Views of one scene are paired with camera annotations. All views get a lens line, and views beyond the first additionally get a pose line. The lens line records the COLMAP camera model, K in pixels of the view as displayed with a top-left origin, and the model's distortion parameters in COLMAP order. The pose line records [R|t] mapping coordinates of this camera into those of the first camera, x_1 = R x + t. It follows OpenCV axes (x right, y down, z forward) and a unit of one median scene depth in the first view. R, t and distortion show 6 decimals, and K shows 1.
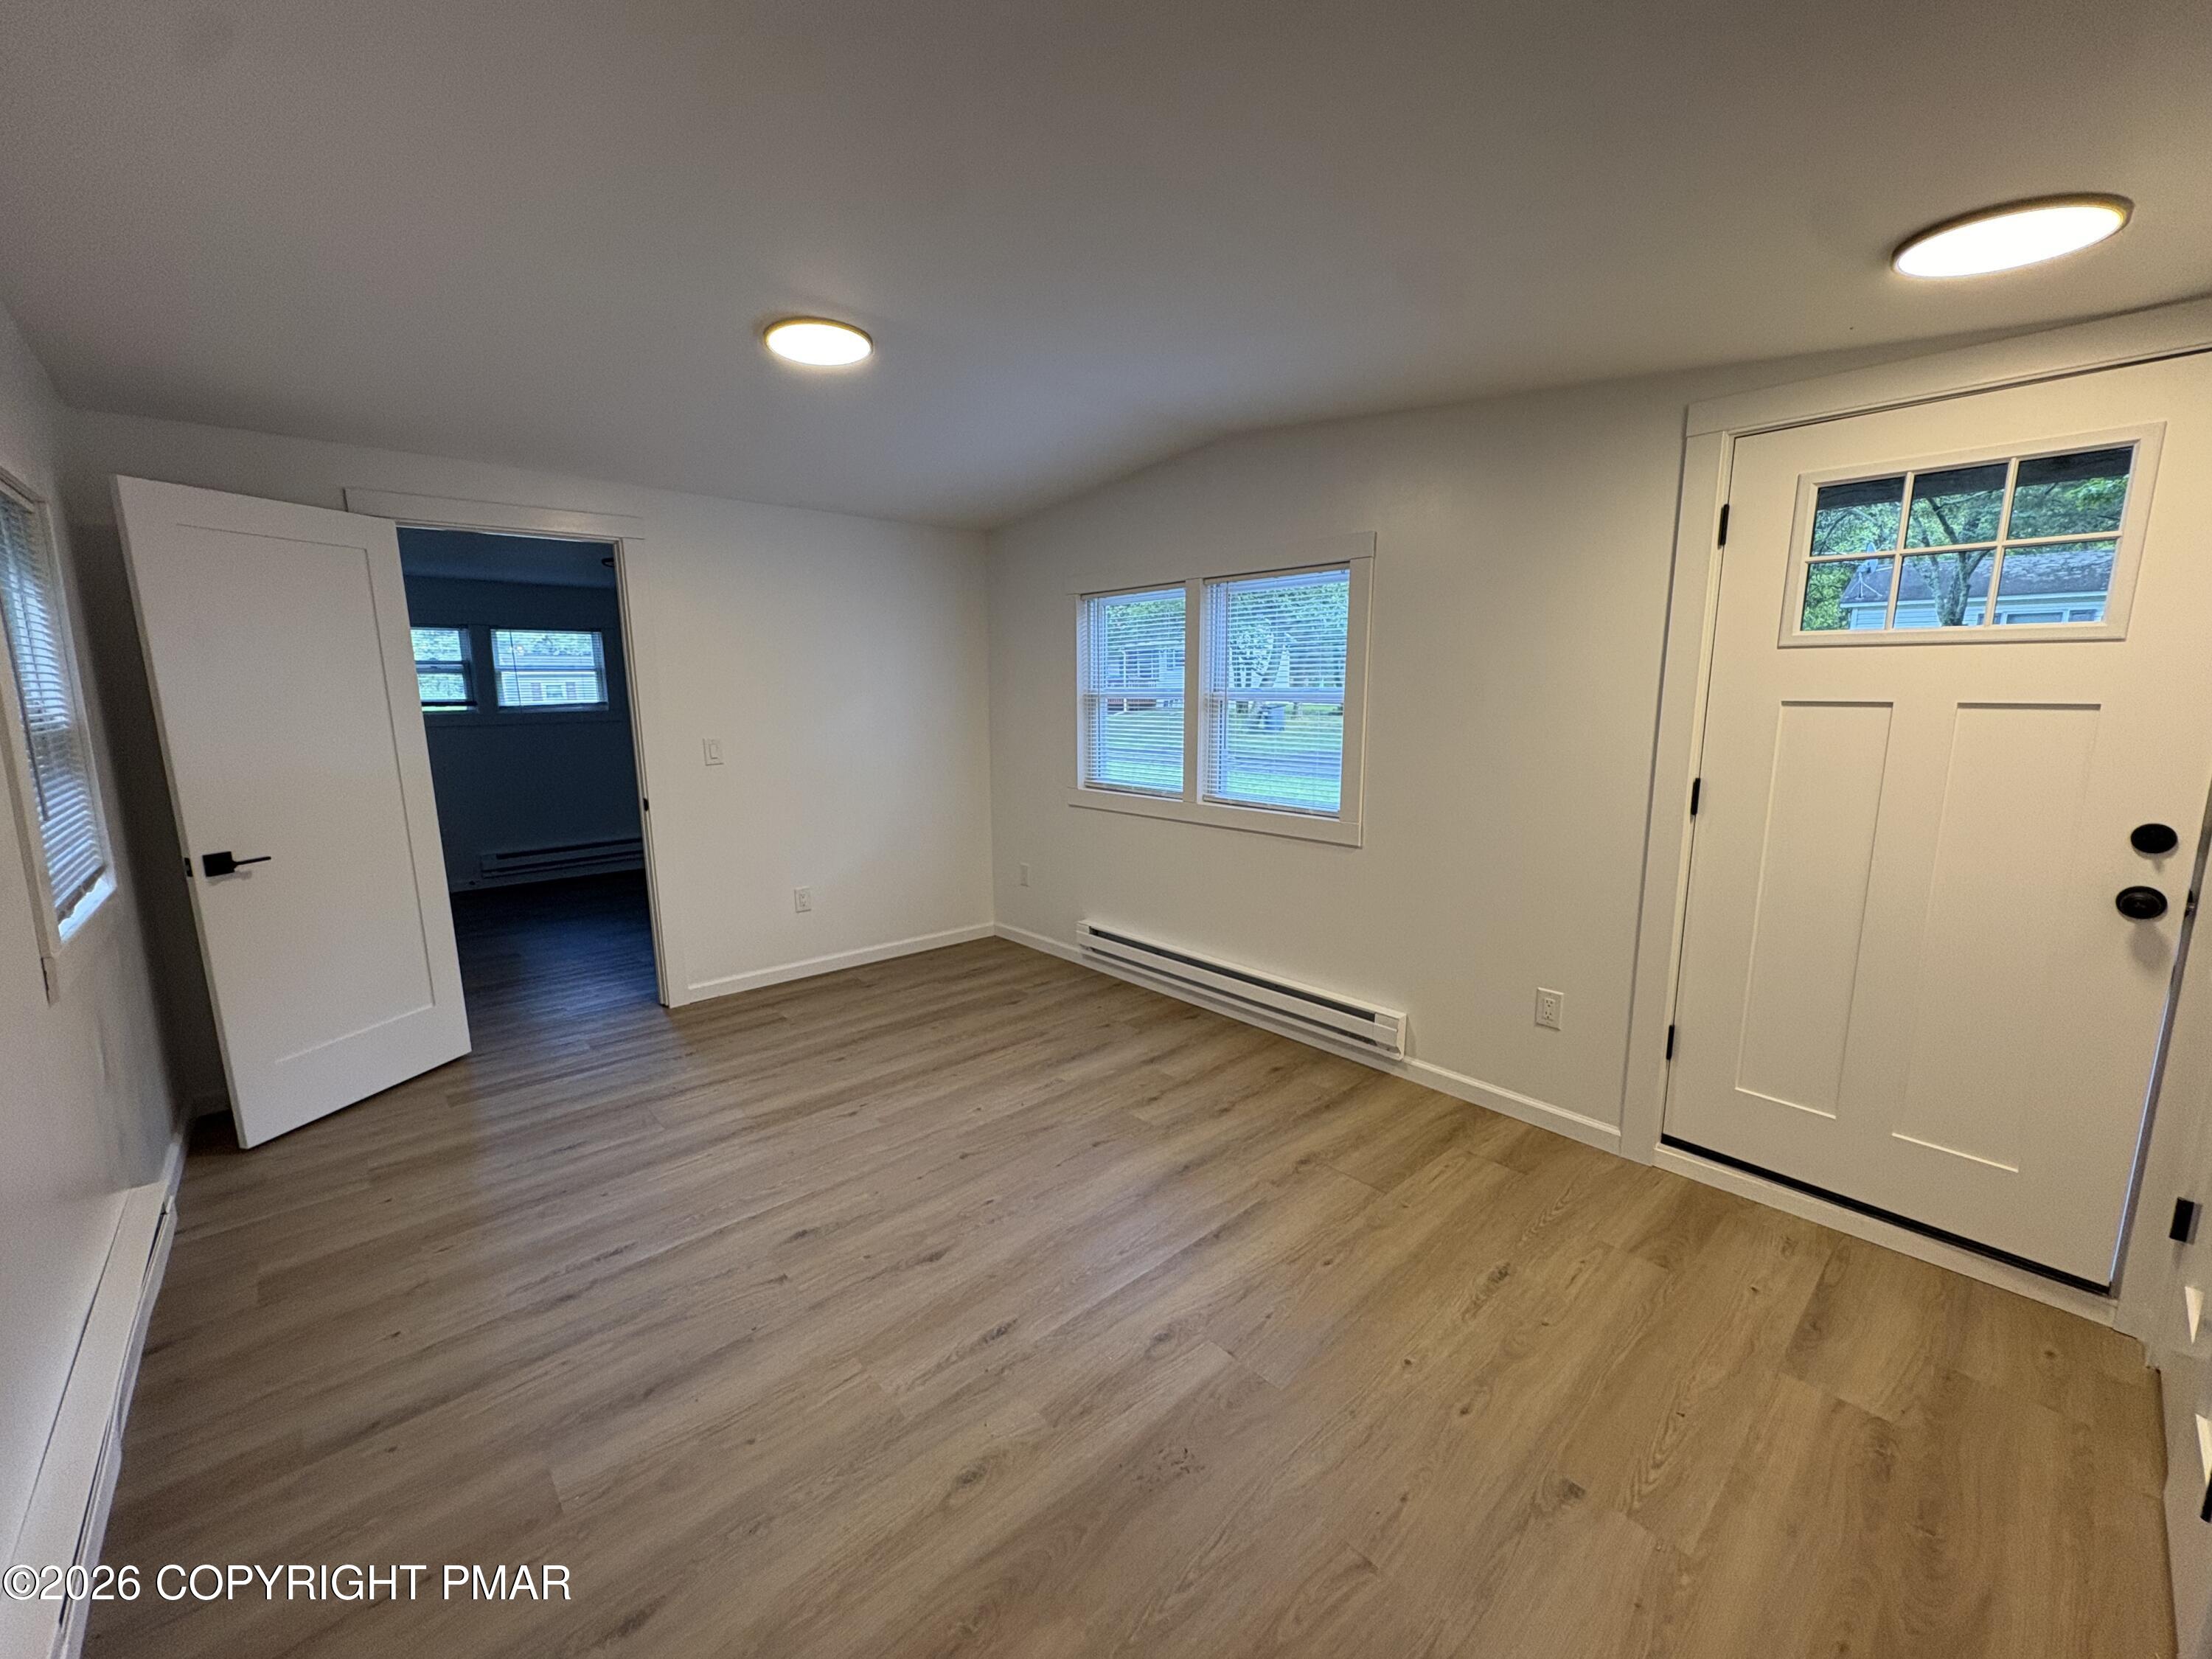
lens RADIAL K [[879.3, 0, 1108.0], [0, 879.3, 832.7], [0, 0, 1]] dist [0.000575, 0.000782]
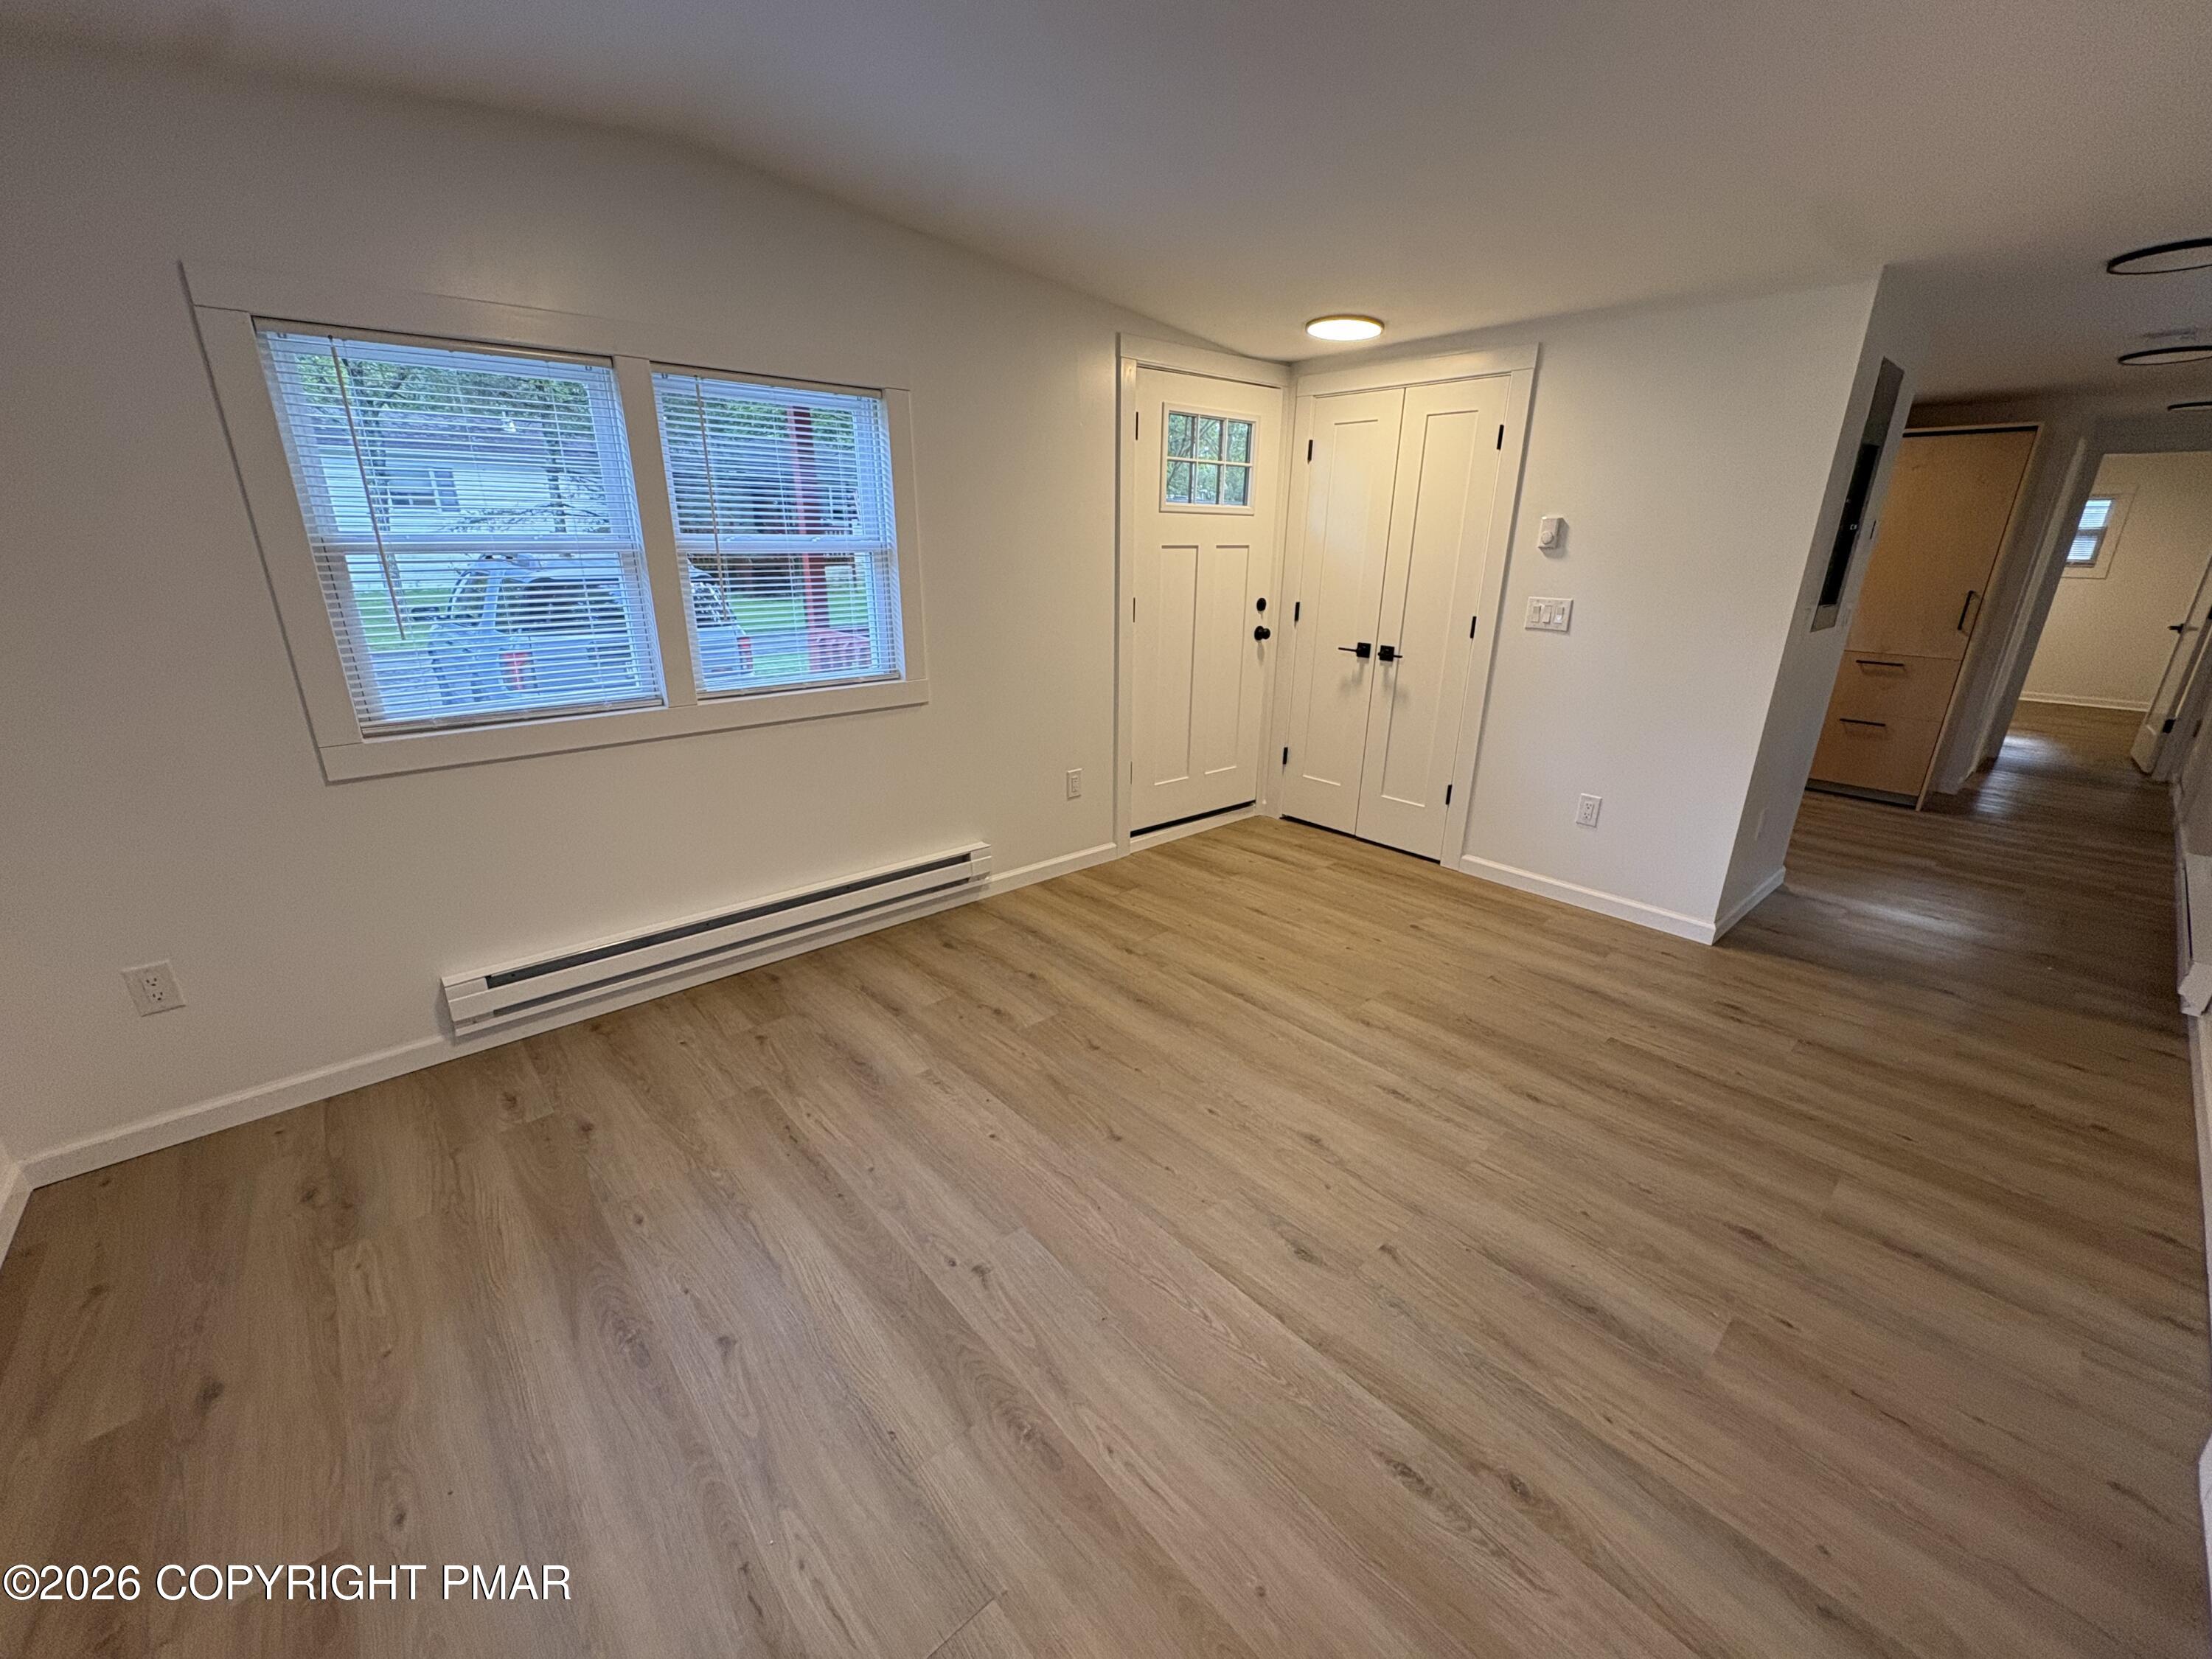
lens RADIAL K [[879.3, 0, 1095.5], [0, 879.3, 835.7], [0, 0, 1]] dist [0.000575, 0.000782]
pose [[0.019066, -0.318738, 0.947651, -0.887368], [0.159067, 0.936718, 0.311861, -0.156871], [-0.987084, 0.144794, 0.068560, 0.970987]]
